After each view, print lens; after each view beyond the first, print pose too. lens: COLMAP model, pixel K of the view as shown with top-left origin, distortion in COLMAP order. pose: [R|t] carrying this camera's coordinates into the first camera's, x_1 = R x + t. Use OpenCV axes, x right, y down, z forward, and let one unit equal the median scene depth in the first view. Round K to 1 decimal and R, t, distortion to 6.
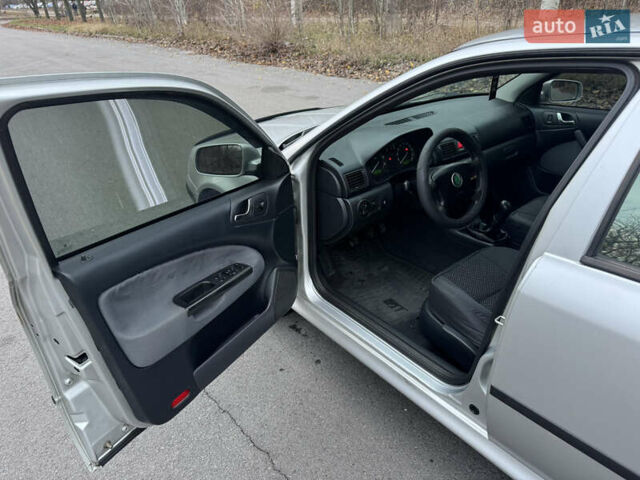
lens RADIAL K [[455.5, 0, 320.0], [0, 455.5, 240.0], [0, 0, 1]] dist [0.142324, -0.186656]
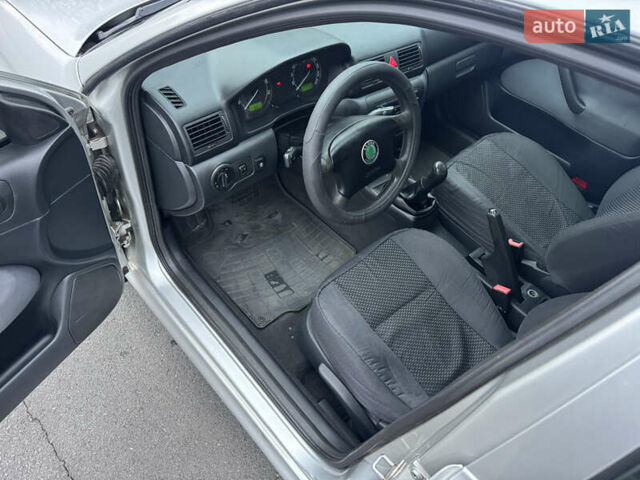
lens RADIAL K [[455.5, 0, 320.0], [0, 455.5, 240.0], [0, 0, 1]] dist [0.142324, -0.186656]
pose [[0.989525, 0.044368, 0.137373, 0.143049], [-0.090400, 0.932361, 0.350044, -0.220579], [-0.112551, -0.358796, 0.926606, 0.369793]]
